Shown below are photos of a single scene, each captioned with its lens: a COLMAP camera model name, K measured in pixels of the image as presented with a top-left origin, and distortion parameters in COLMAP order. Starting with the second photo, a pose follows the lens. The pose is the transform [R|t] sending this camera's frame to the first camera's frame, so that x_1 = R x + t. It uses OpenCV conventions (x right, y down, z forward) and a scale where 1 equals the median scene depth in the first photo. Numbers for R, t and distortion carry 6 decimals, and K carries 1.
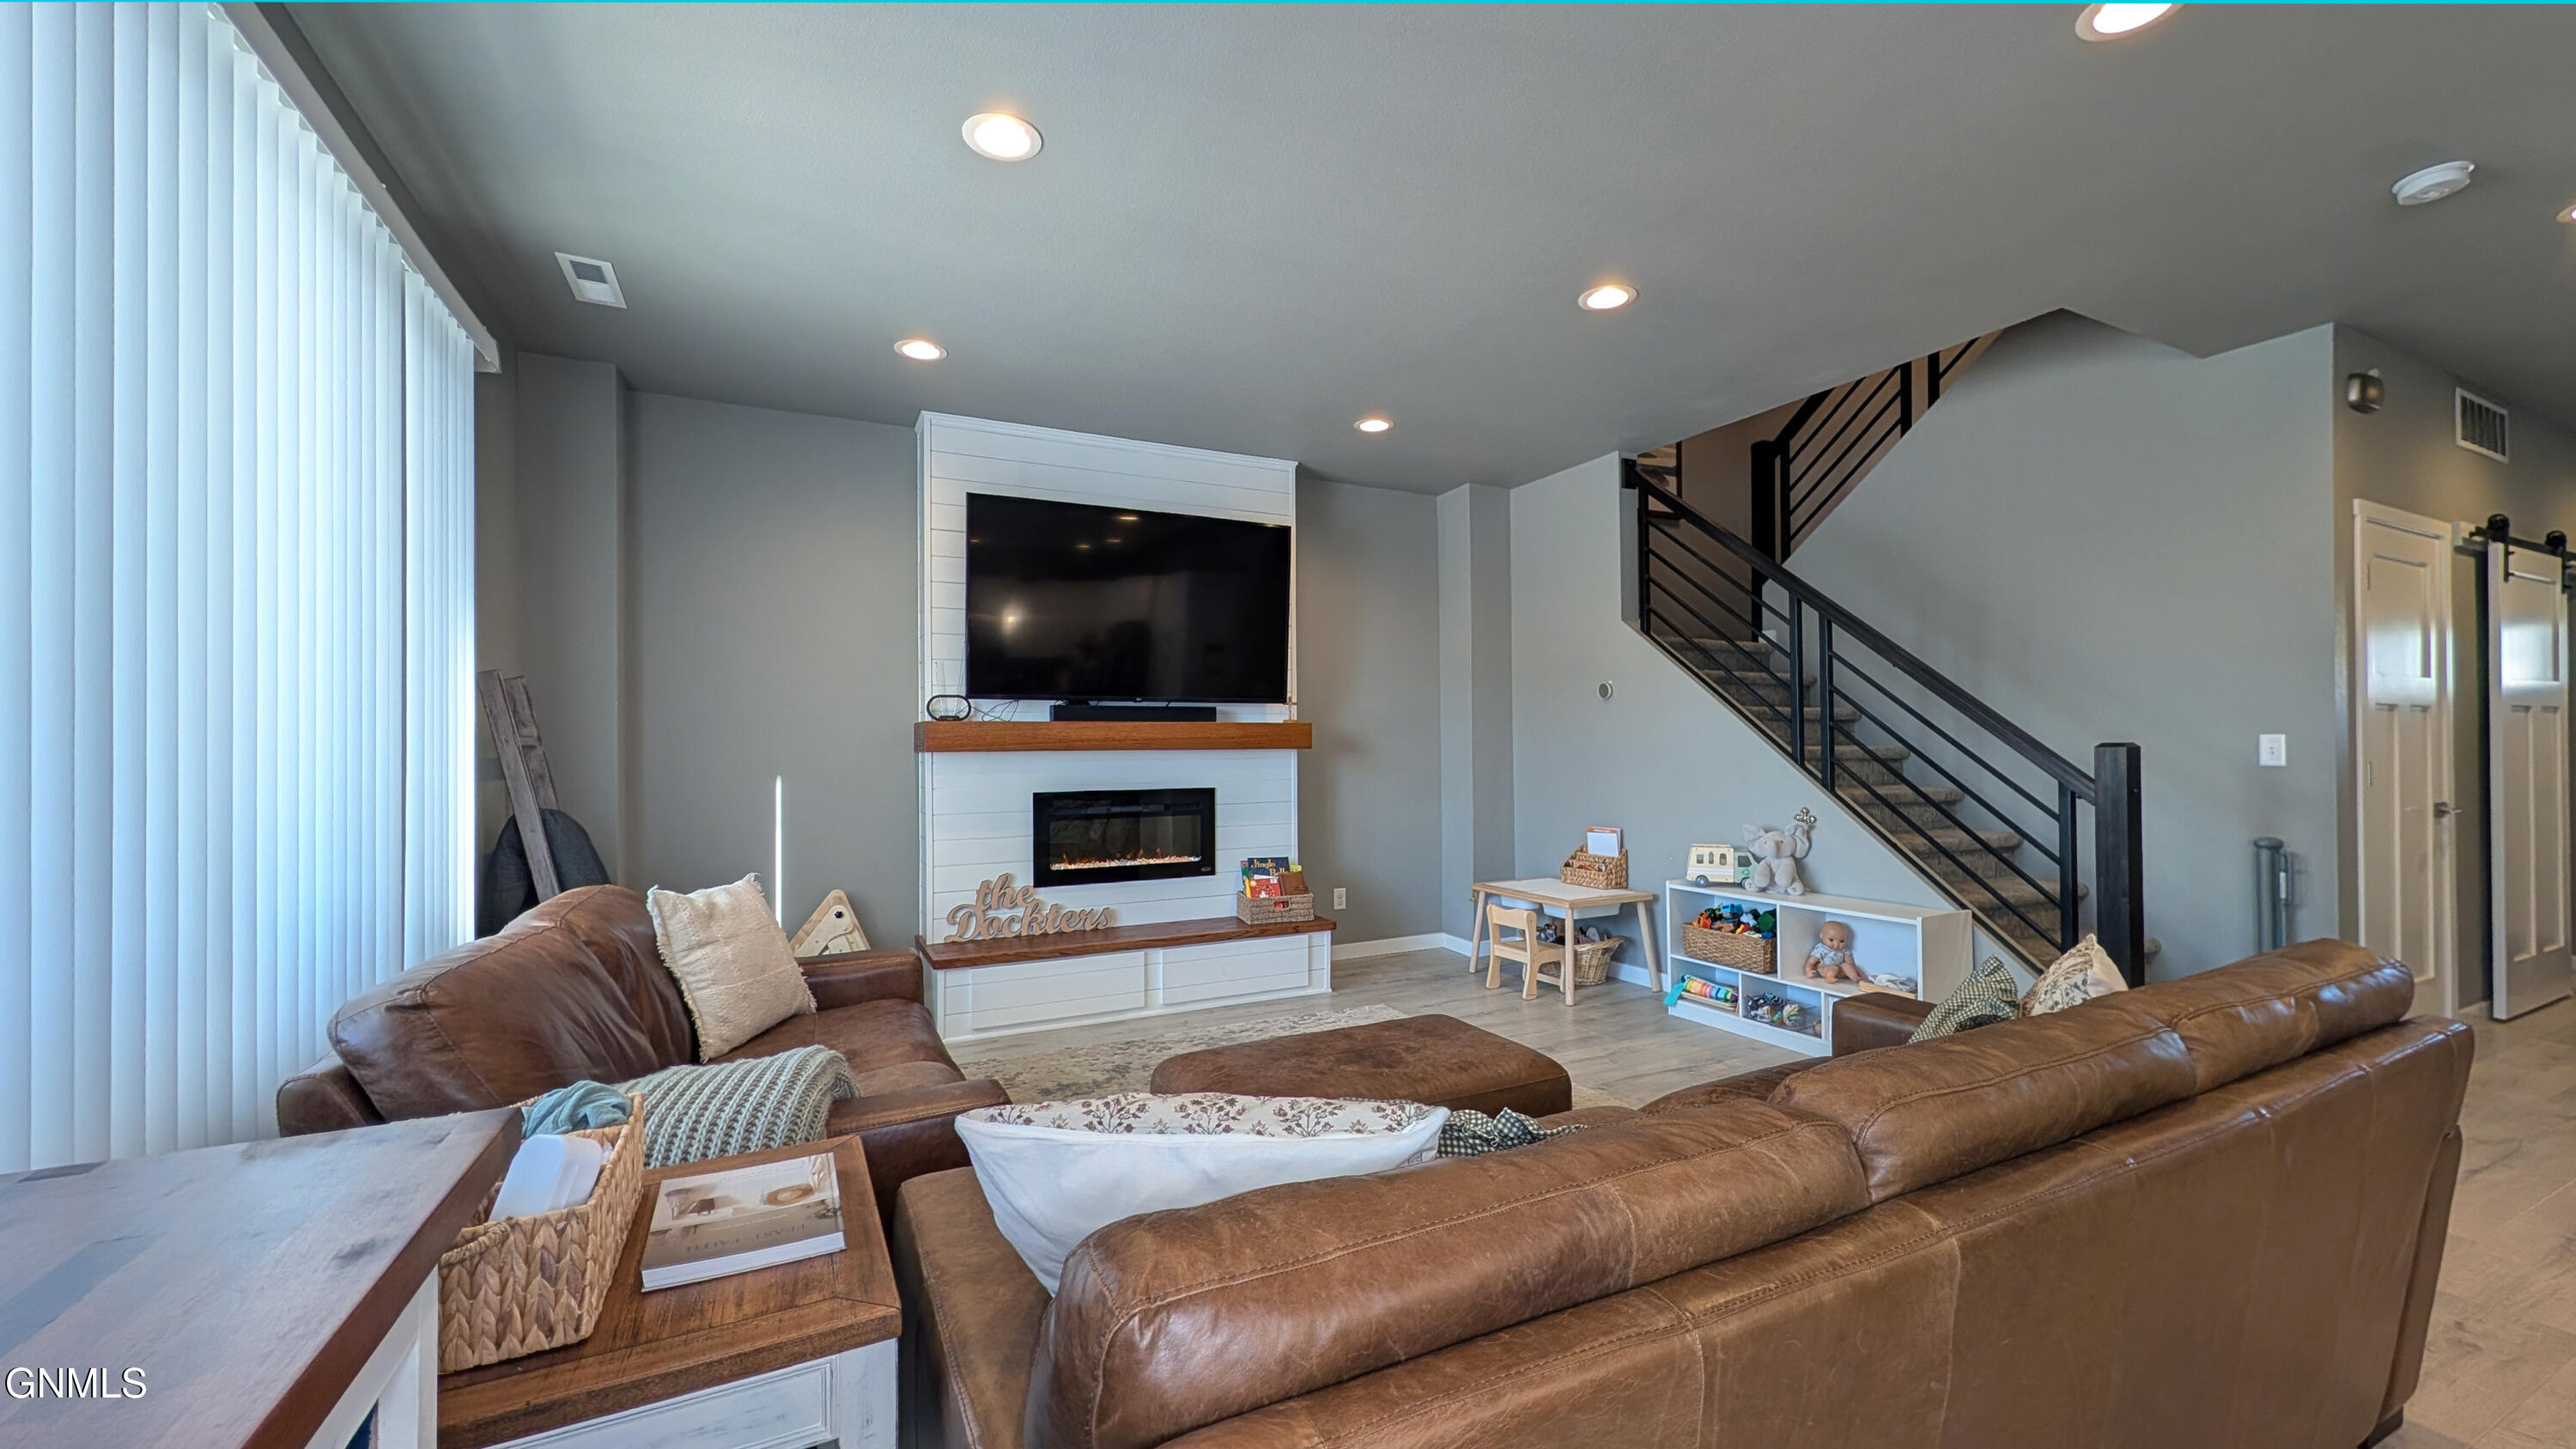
lens RADIAL K [[967.4, 0, 1288.6], [0, 967.4, 734.6], [0, 0, 1]] dist [0.002033, 0.000044]
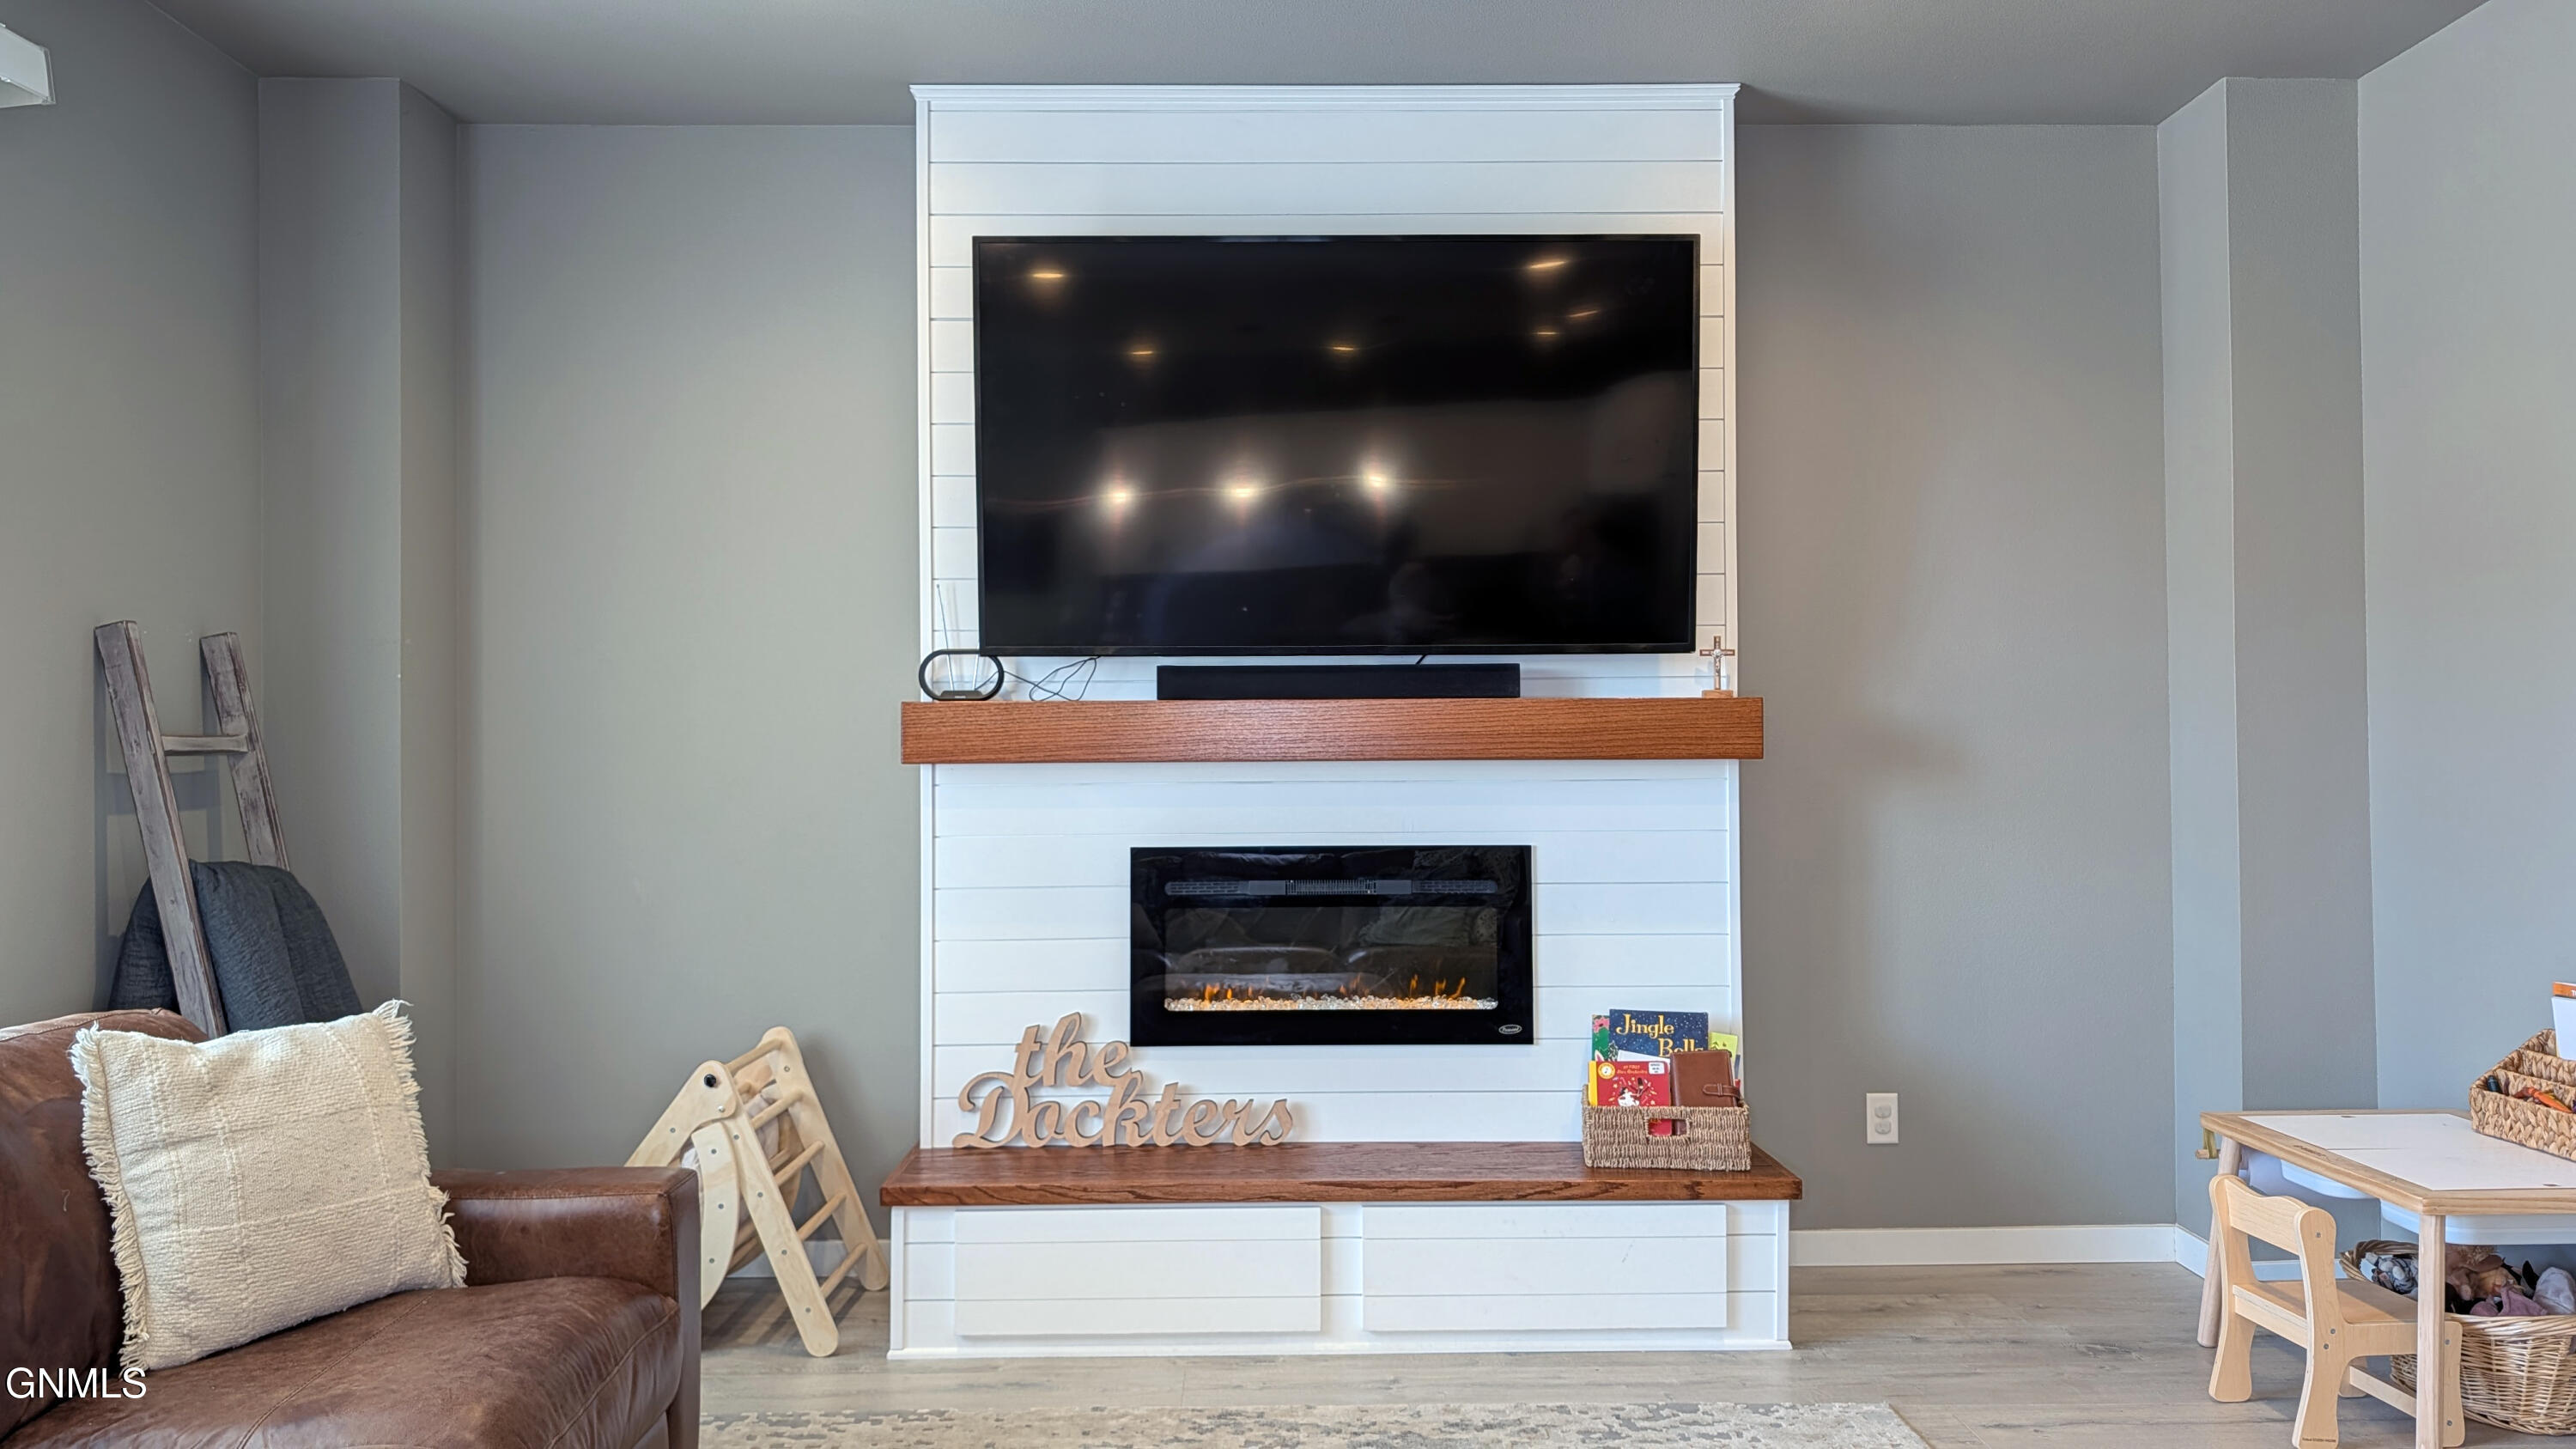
lens RADIAL K [[1856.6, 0, 1281.5], [0, 1856.6, 712.9], [0, 0, 1]] dist [0.055422, -0.089417]
pose [[0.905746, -0.006527, -0.423770, 0.196611], [0.004339, 0.999972, -0.006130, -0.001590], [0.423798, 0.003714, 0.905749, 0.194740]]
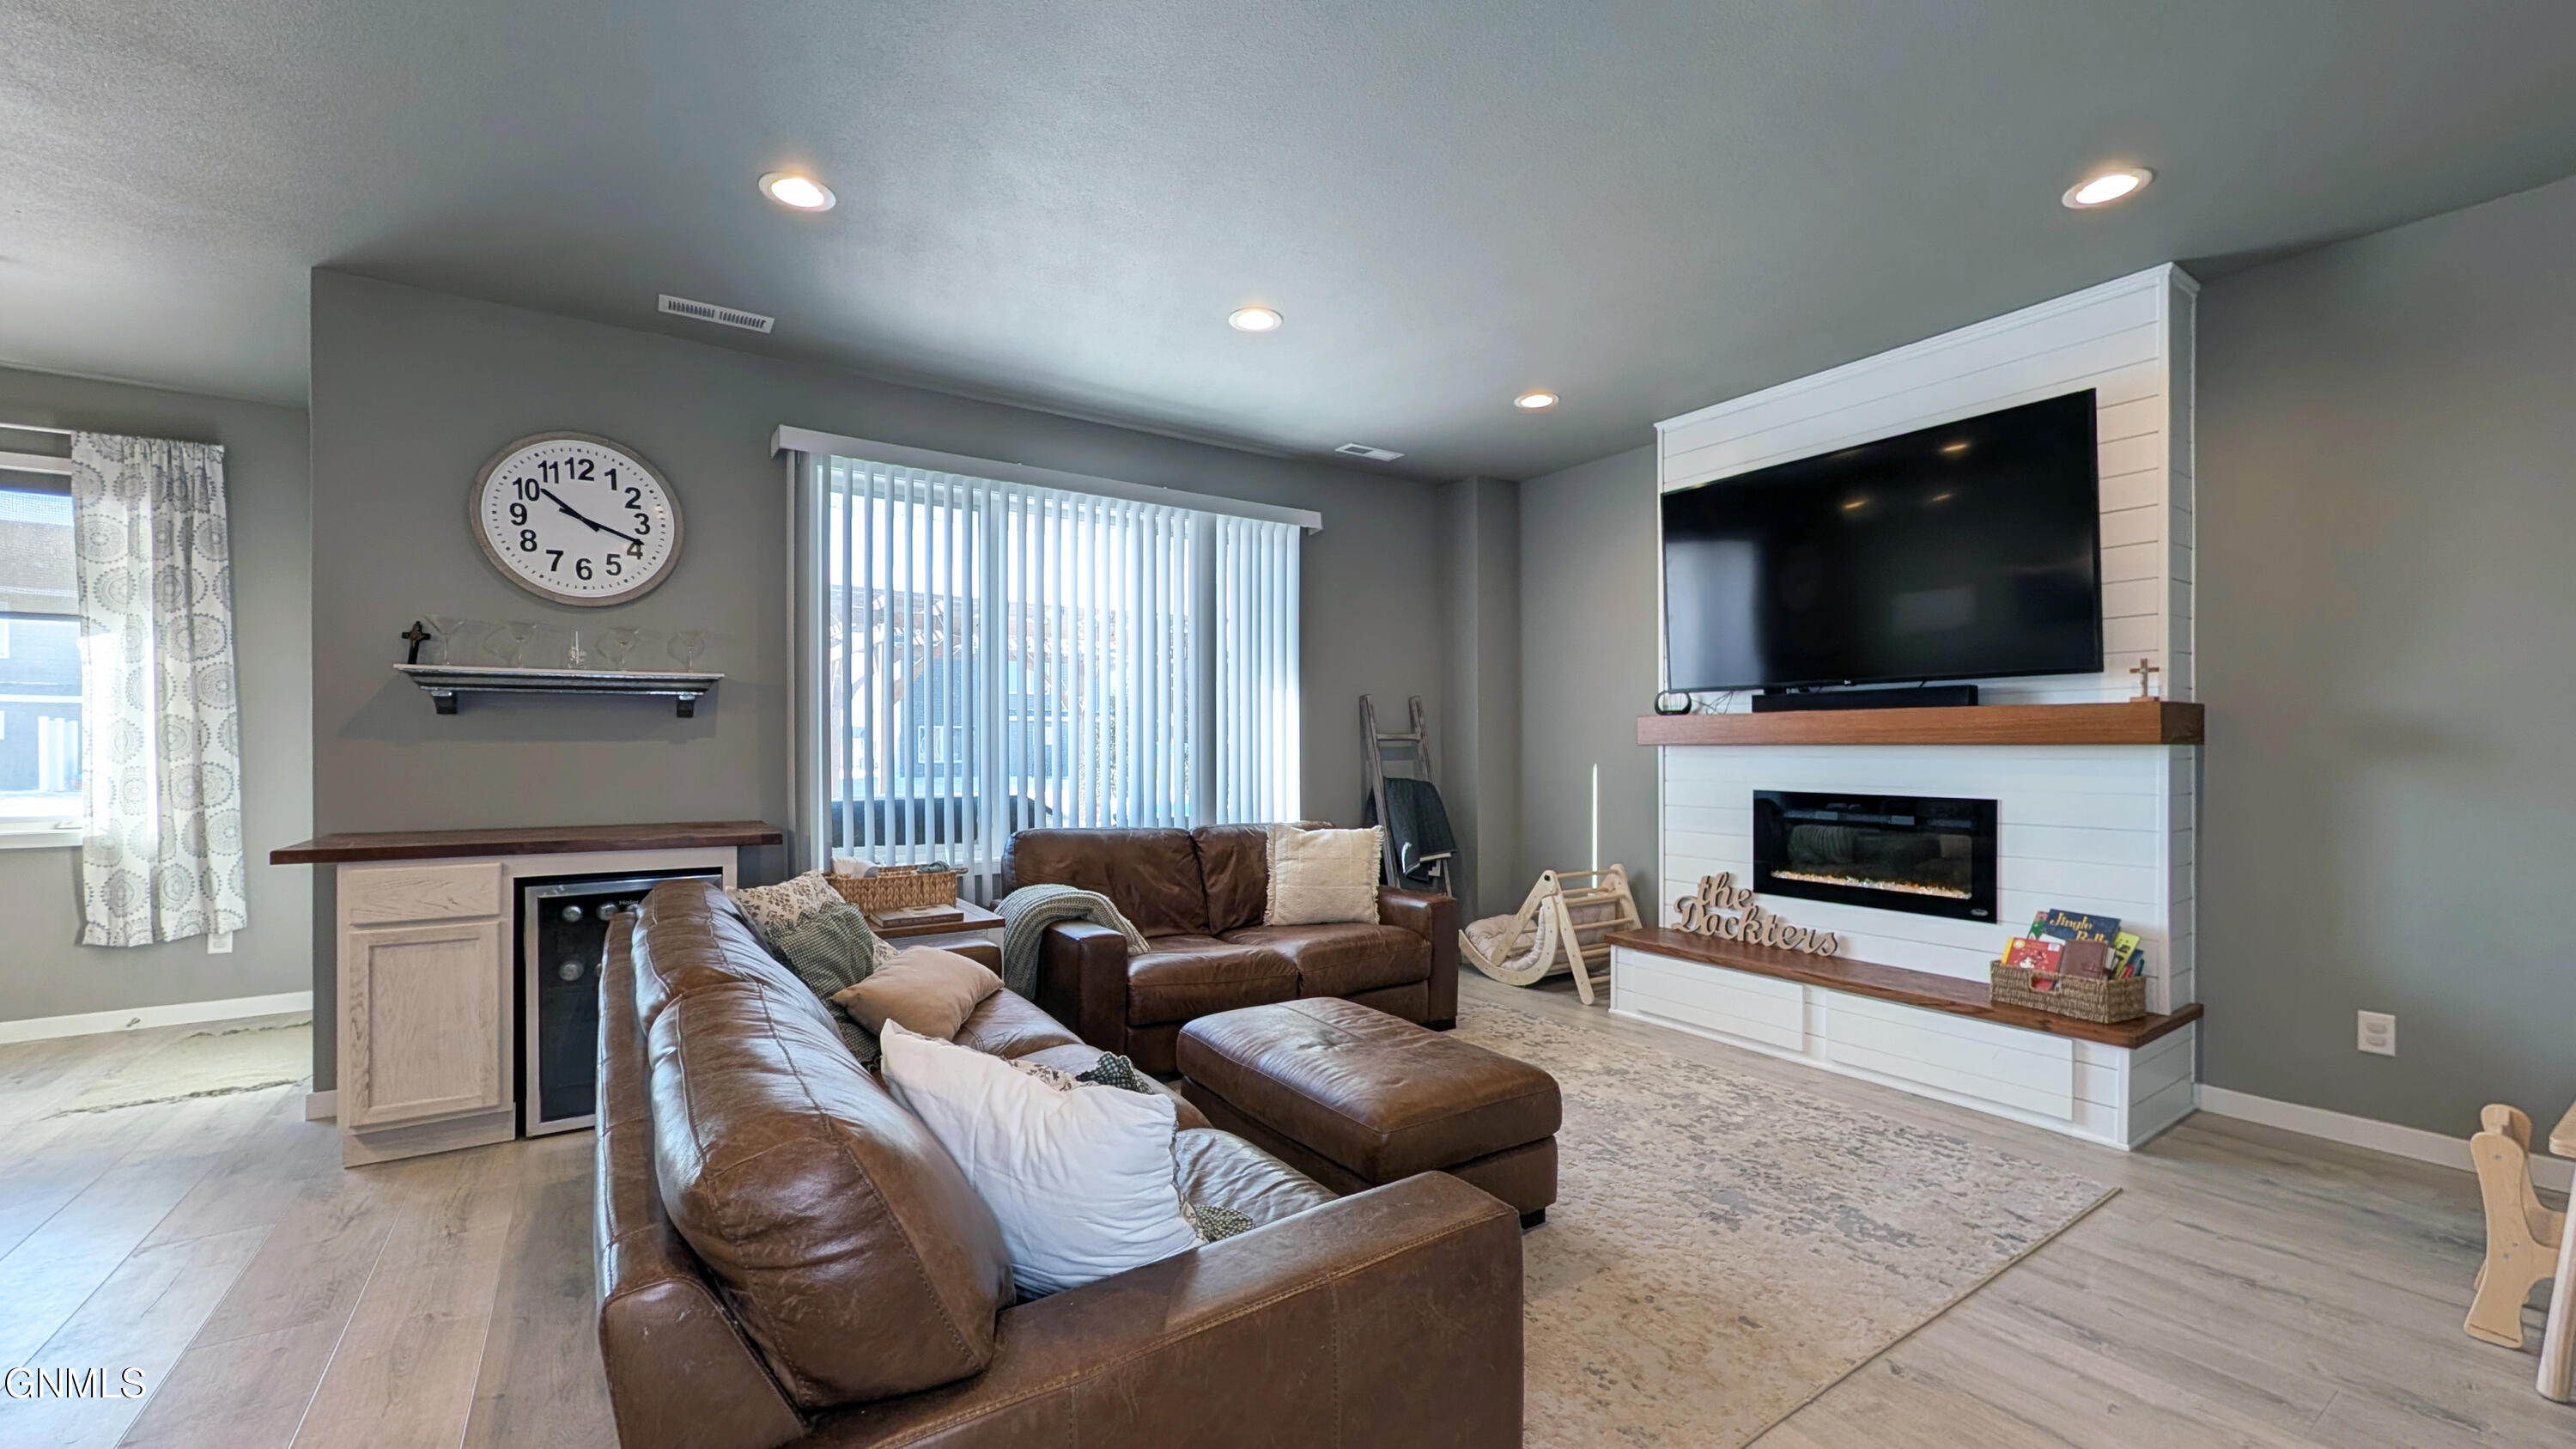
lens RADIAL K [[967.4, 0, 1288.6], [0, 967.4, 734.6], [0, 0, 1]] dist [0.002033, 0.000044]
pose [[0.154776, -0.003254, -0.987944, 0.584588], [0.013107, 0.999913, -0.001240, 0.002323], [0.987863, -0.012757, 0.154805, 0.417362]]
